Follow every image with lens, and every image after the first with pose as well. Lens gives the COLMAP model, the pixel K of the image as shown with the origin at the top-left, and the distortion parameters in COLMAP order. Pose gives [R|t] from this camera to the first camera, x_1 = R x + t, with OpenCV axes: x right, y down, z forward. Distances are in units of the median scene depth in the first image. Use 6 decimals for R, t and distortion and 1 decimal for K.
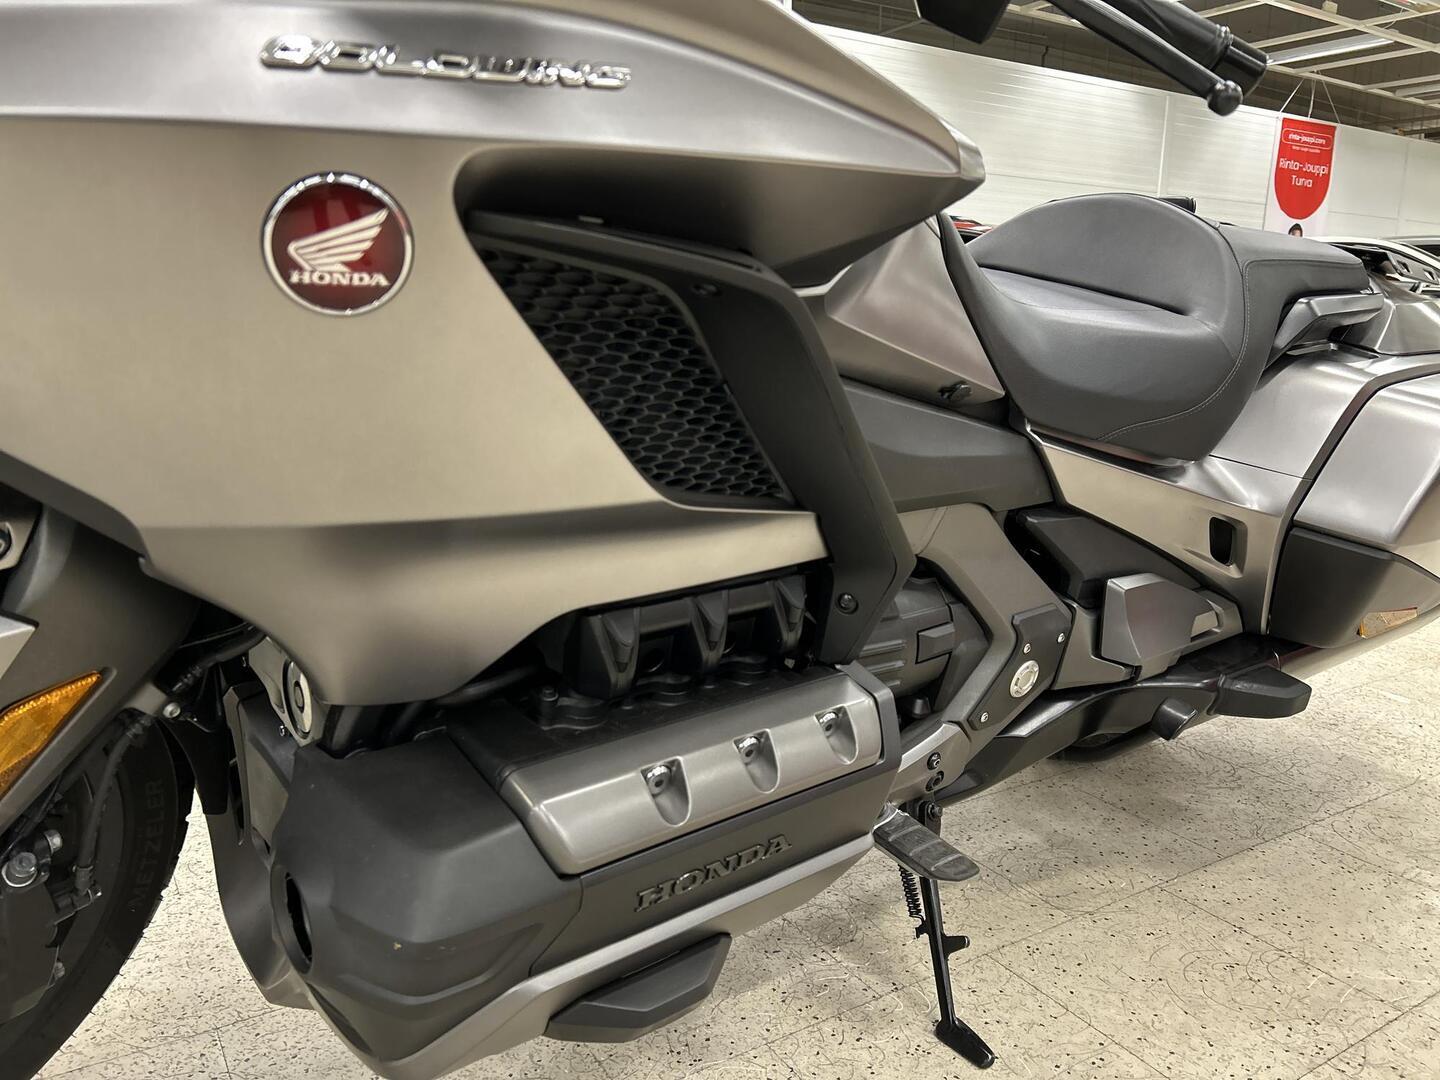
lens RADIAL K [[1075.6, 0, 728.3], [0, 1075.6, 544.7], [0, 0, 1]] dist [0.083727, -0.101656]
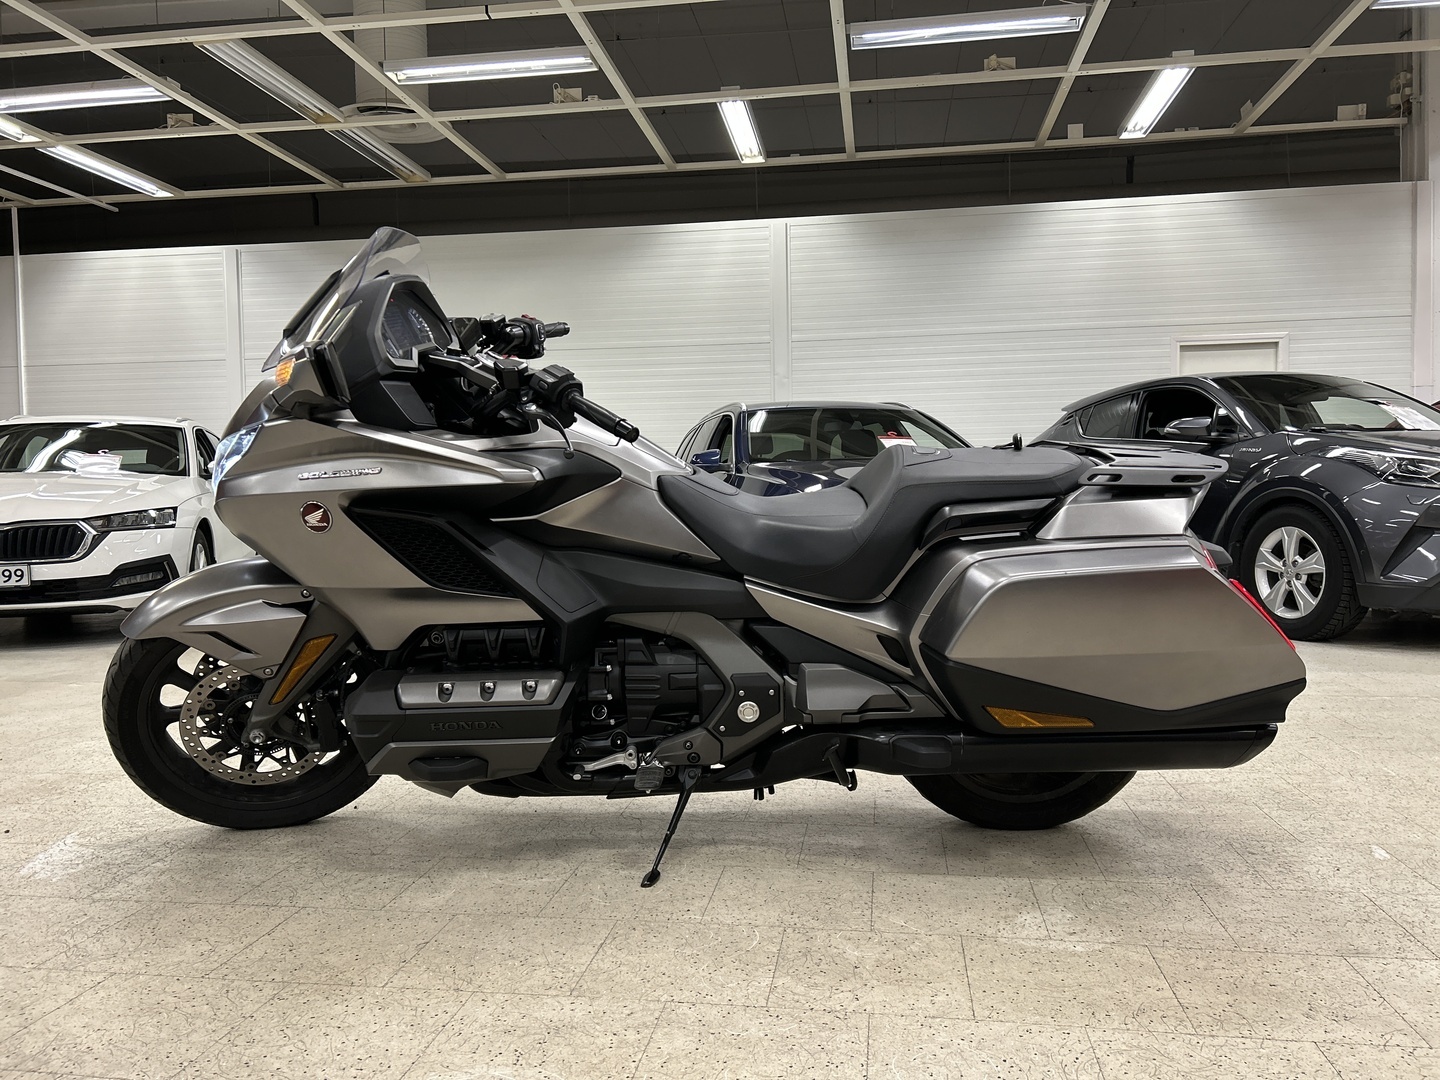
lens RADIAL K [[1075.6, 0, 728.3], [0, 1075.6, 544.7], [0, 0, 1]] dist [0.083727, -0.101656]
pose [[0.756547, -0.003818, -0.653928, 1.477261], [-0.105665, 0.986129, -0.128004, 0.082300], [0.645346, 0.165938, 0.745649, -0.445338]]
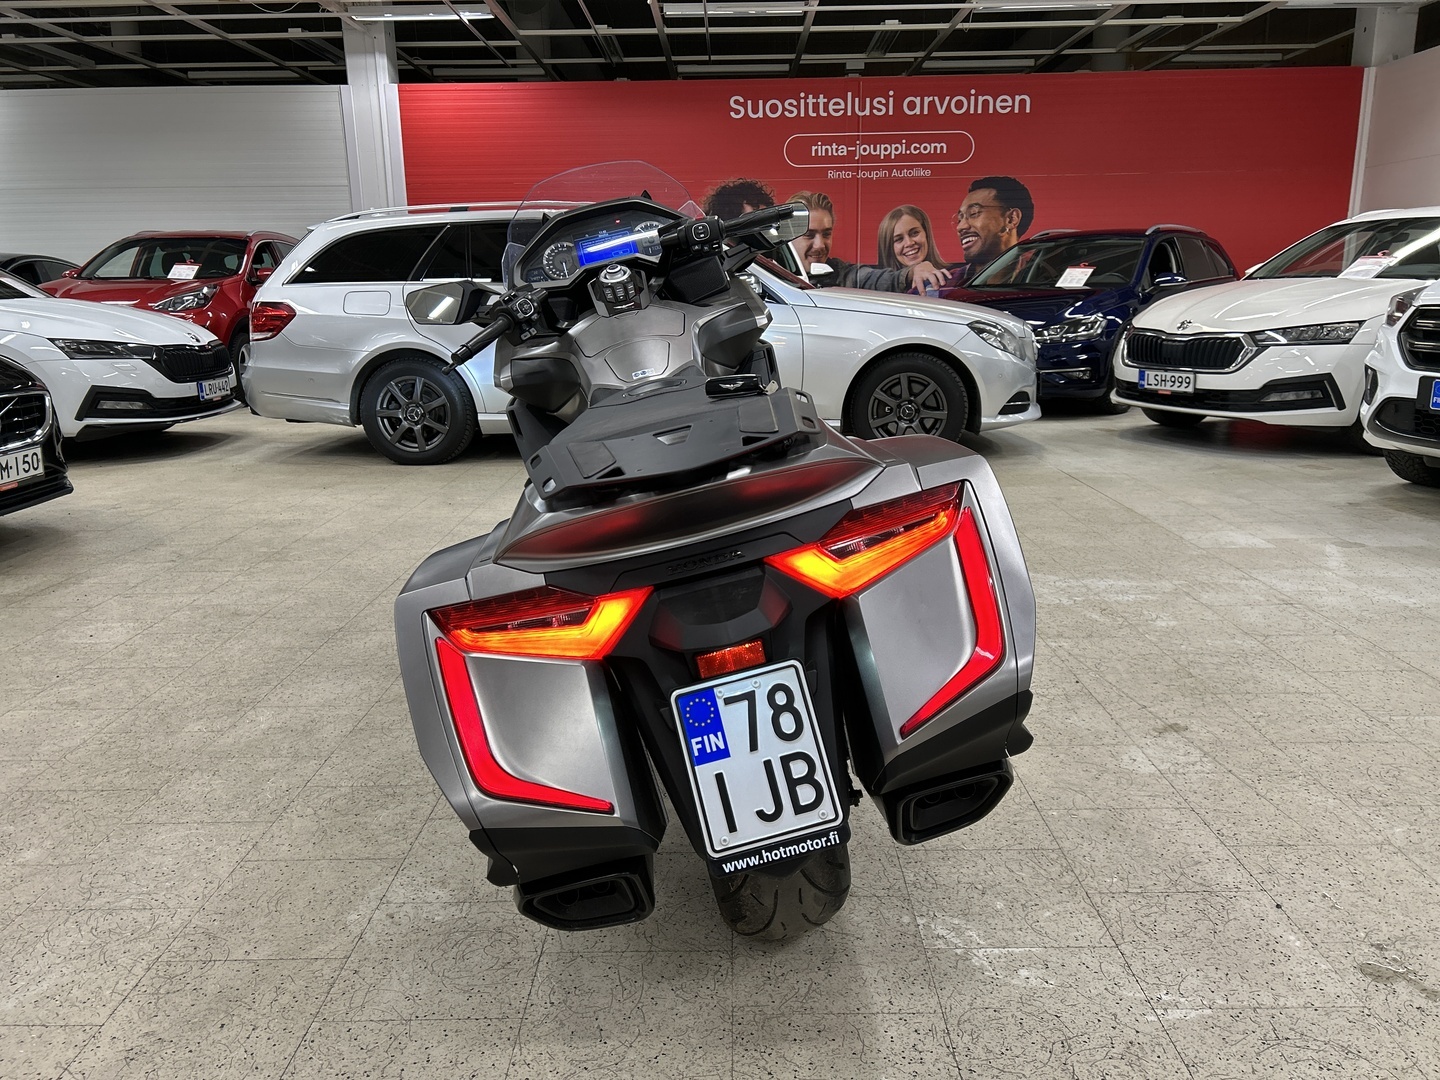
lens RADIAL K [[1075.6, 0, 728.3], [0, 1075.6, 544.7], [0, 0, 1]] dist [0.083727, -0.101656]
pose [[-0.537711, 0.187046, -0.822119, 1.734394], [-0.168609, 0.931529, 0.322218, -0.683061], [0.826098, 0.311877, -0.469356, 2.085853]]
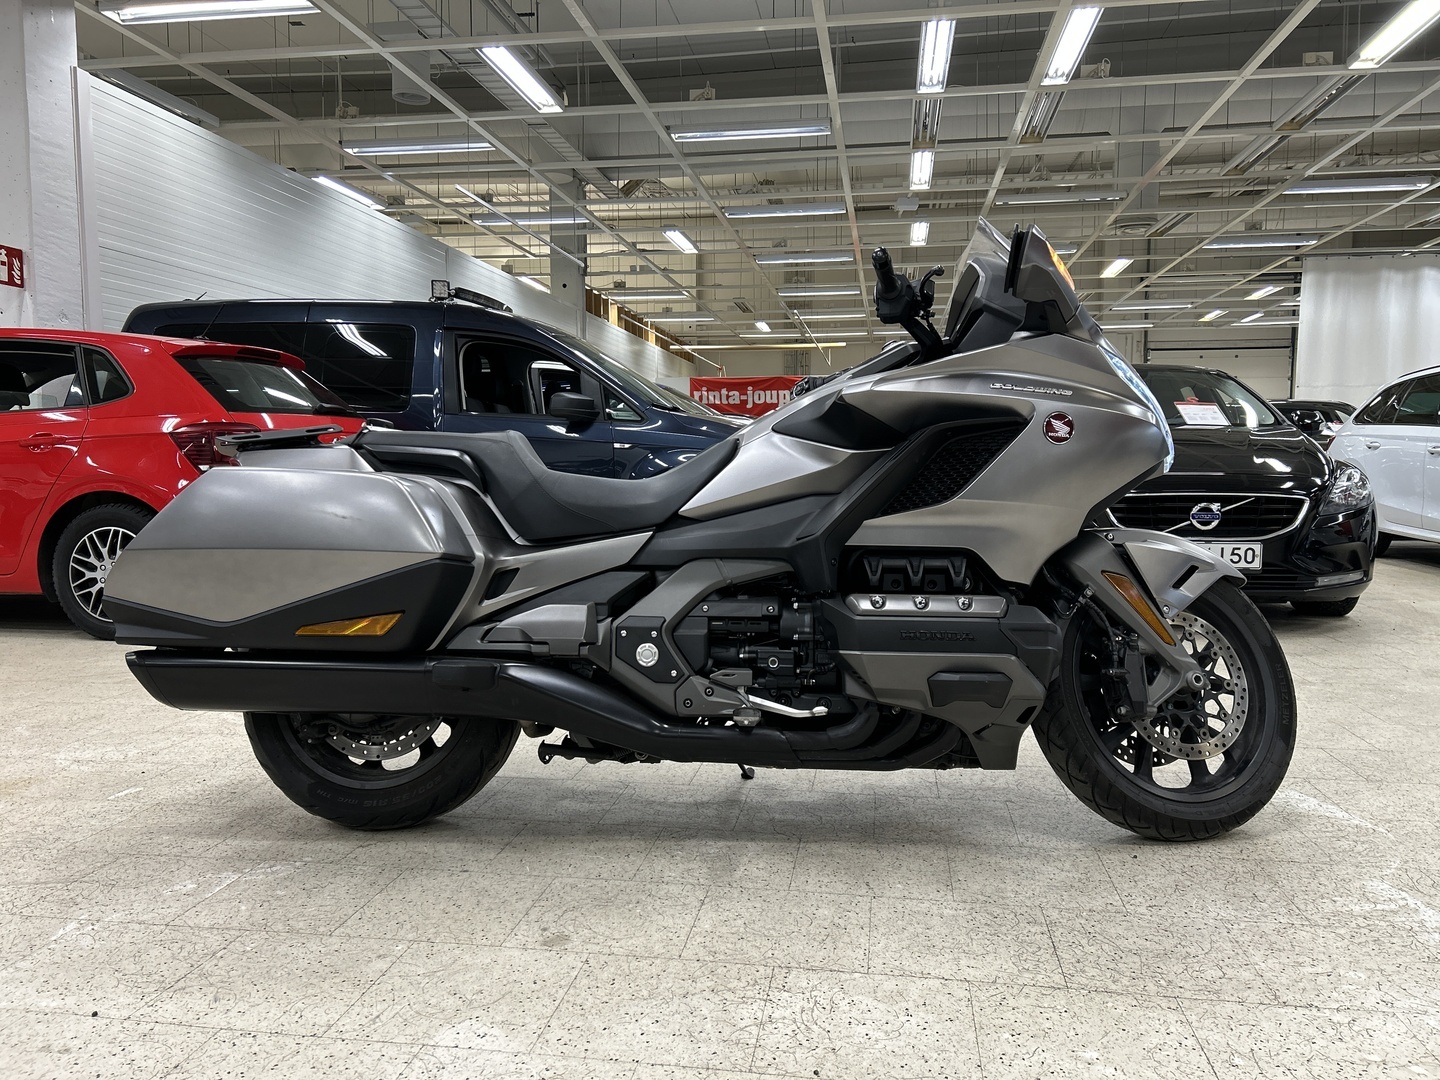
lens RADIAL K [[1075.6, 0, 728.3], [0, 1075.6, 544.7], [0, 0, 1]] dist [0.083727, -0.101656]
pose [[-0.753870, -0.070452, 0.653236, -1.248723], [0.122696, 0.961648, 0.245312, -0.630610], [-0.645466, 0.265083, -0.716313, 2.464427]]
